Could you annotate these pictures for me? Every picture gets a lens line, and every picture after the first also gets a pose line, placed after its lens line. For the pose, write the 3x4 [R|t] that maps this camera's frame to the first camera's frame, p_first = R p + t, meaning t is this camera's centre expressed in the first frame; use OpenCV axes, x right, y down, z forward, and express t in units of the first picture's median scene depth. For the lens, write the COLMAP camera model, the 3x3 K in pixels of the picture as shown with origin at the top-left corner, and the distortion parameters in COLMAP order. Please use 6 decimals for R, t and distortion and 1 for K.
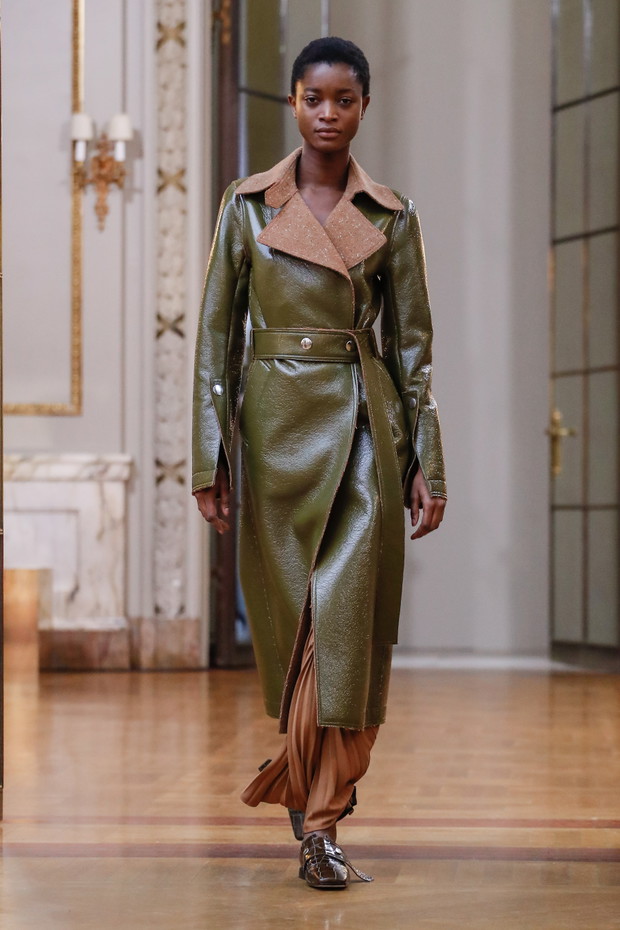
lens RADIAL K [[3309.6, 0, 309.5], [0, 3309.6, 457.0], [0, 0, 1]] dist [-0.145406, 0.000000]
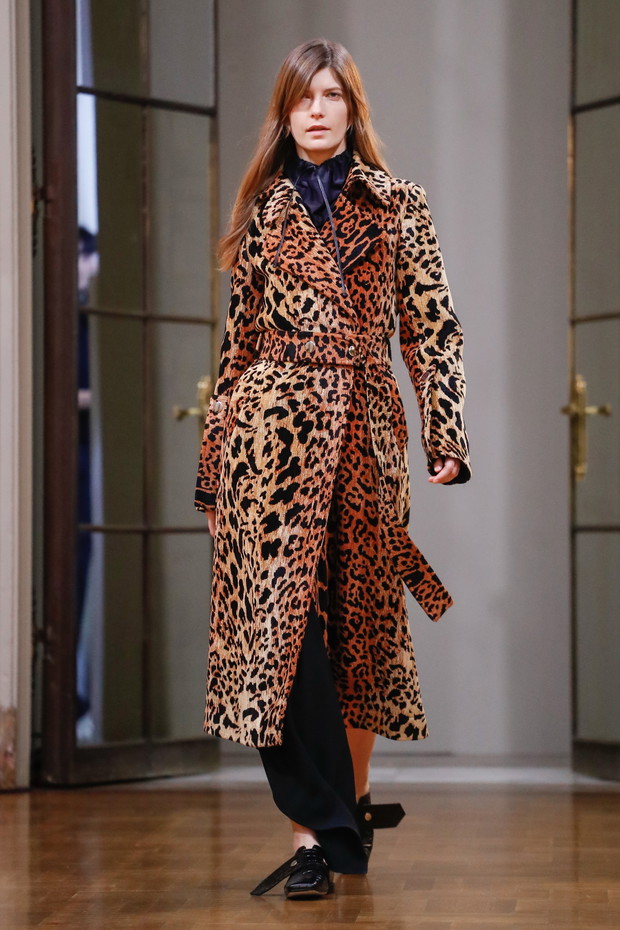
lens RADIAL K [[4070.4, 0, 309.6], [0, 4070.4, 454.4], [0, 0, 1]] dist [0.912348, 0.000000]
pose [[0.999301, -0.003819, 0.037182, -0.006350], [0.004641, 0.999746, -0.022040, 0.017956], [-0.037089, 0.022198, 0.999065, 0.216043]]
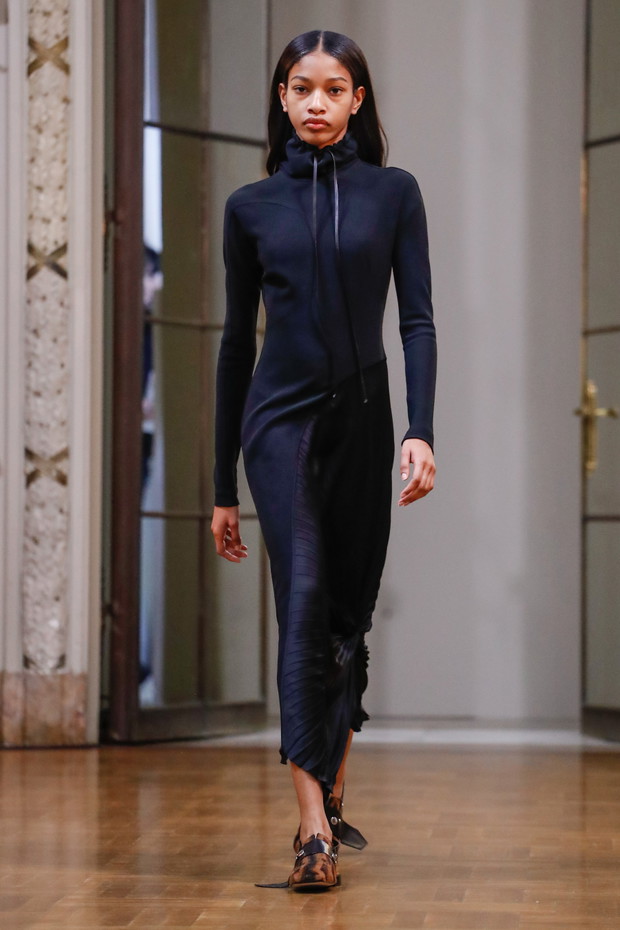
lens RADIAL K [[3916.9, 0, 302.3], [0, 3916.9, 442.8], [0, 0, 1]] dist [0.437928, 0.000000]
pose [[0.999785, 0.003313, 0.020473, -0.004460], [-0.002960, 0.999847, -0.017265, 0.013776], [-0.020527, 0.017201, 0.999641, 0.156798]]
